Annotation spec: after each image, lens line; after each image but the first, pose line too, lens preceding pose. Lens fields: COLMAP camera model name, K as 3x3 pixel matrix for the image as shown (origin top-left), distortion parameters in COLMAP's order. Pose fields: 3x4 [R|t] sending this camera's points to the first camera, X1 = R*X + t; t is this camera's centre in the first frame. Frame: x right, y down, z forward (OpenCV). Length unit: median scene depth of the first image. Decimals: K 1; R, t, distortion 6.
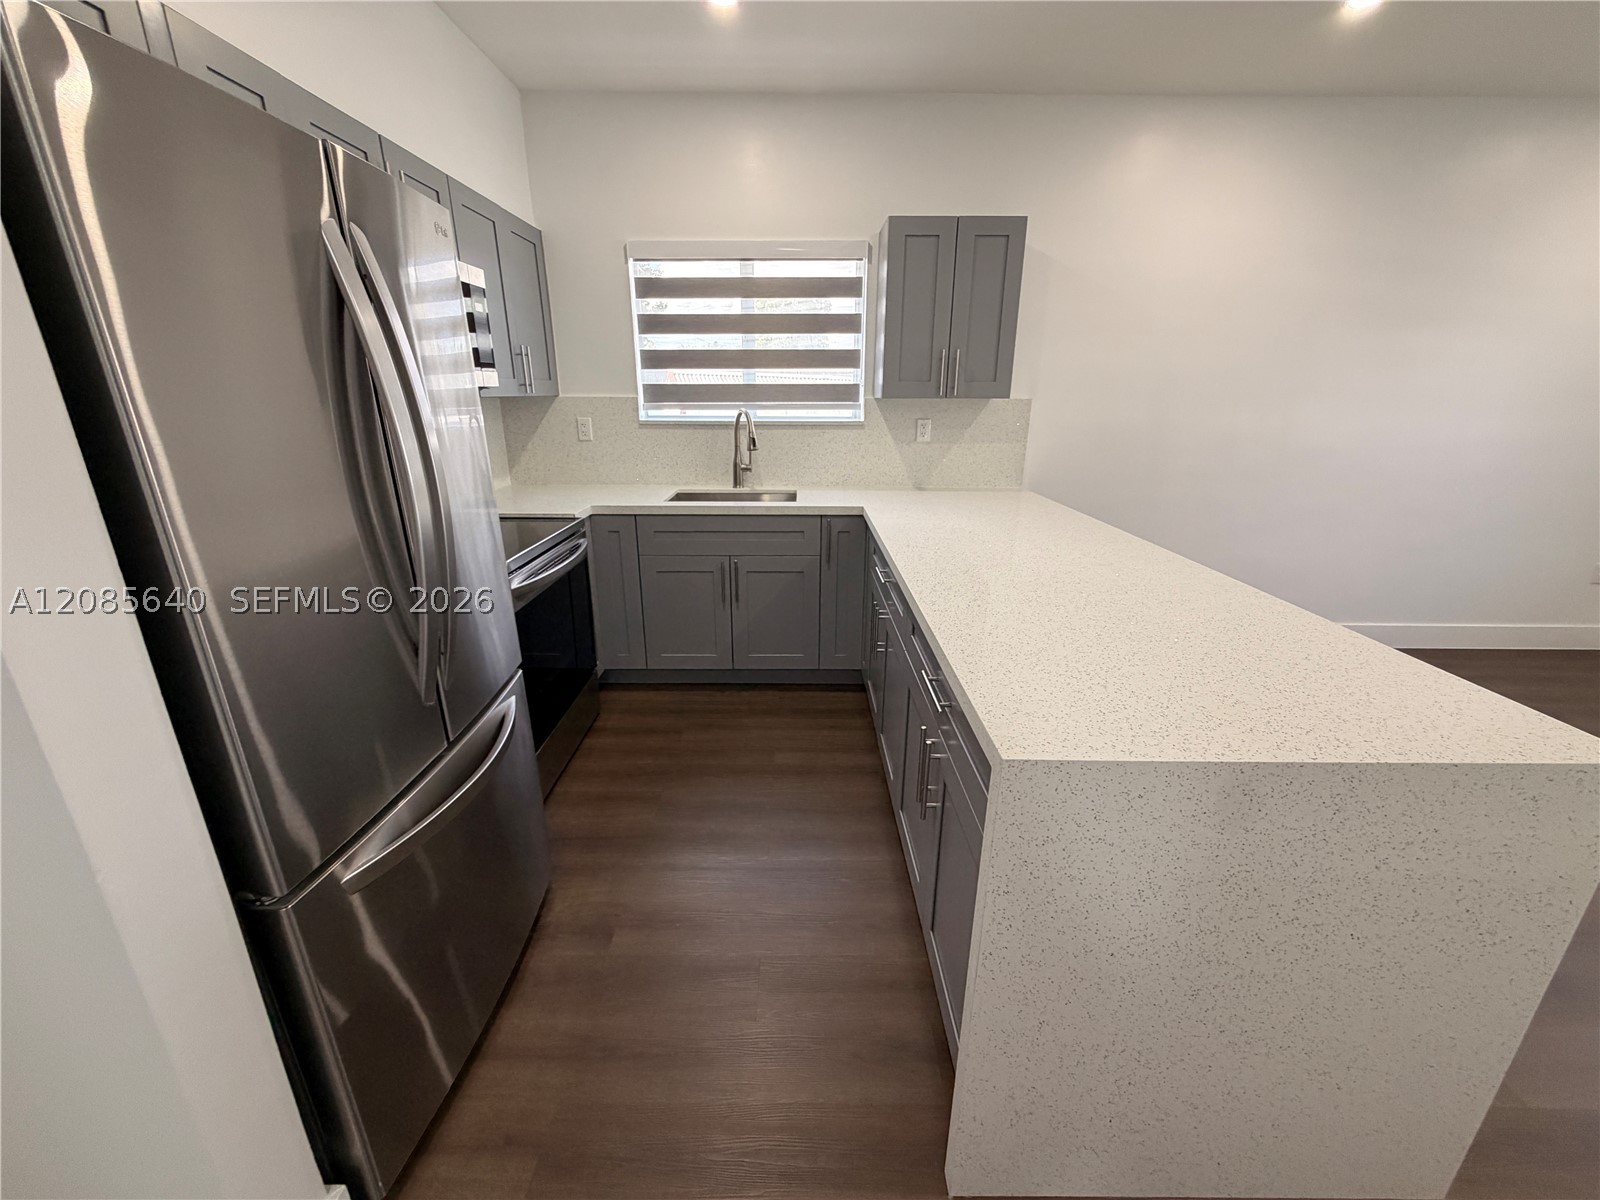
lens RADIAL K [[638.6, 0, 800.0], [0, 638.6, 600.0], [0, 0, 1]] dist [0.001327, 0.000477]
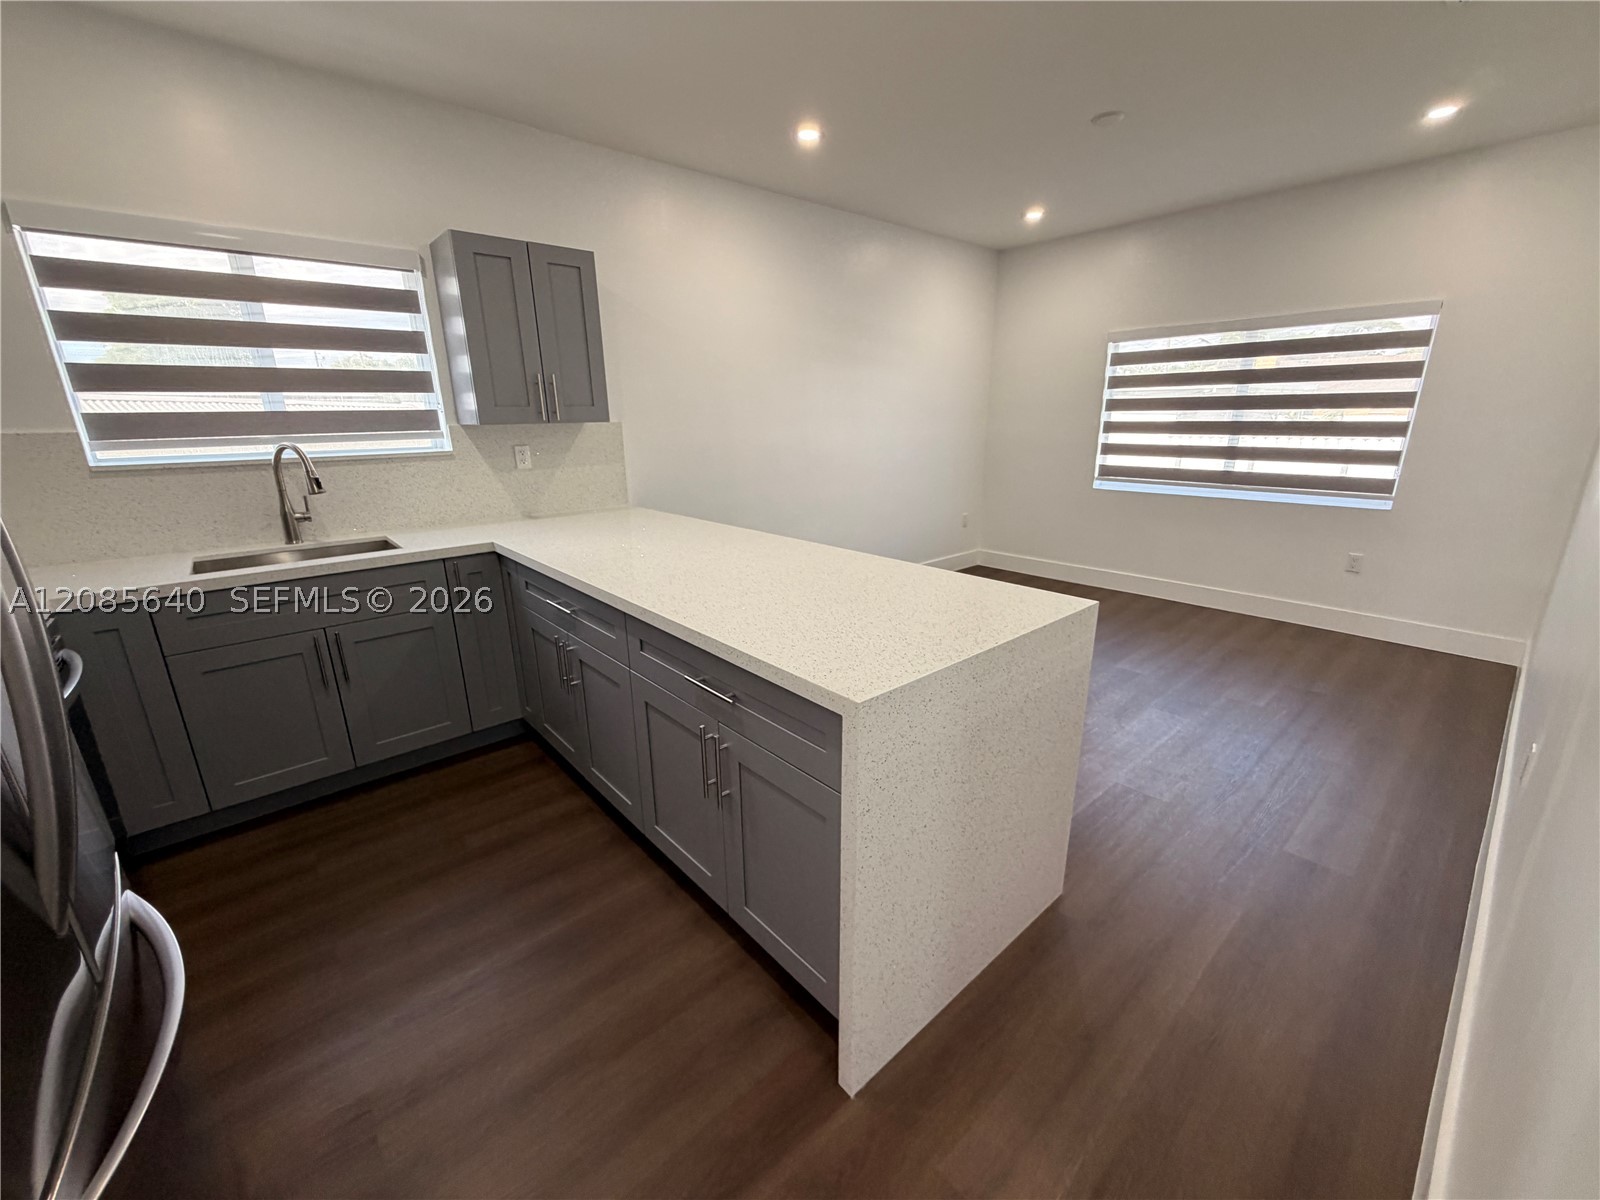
lens RADIAL K [[638.6, 0, 800.0], [0, 638.6, 600.0], [0, 0, 1]] dist [0.001327, 0.000477]
pose [[0.753169, -0.198330, 0.627217, -0.146315], [0.220109, 0.974490, 0.043830, -0.007841], [-0.619910, 0.105044, 0.777610, 0.022066]]
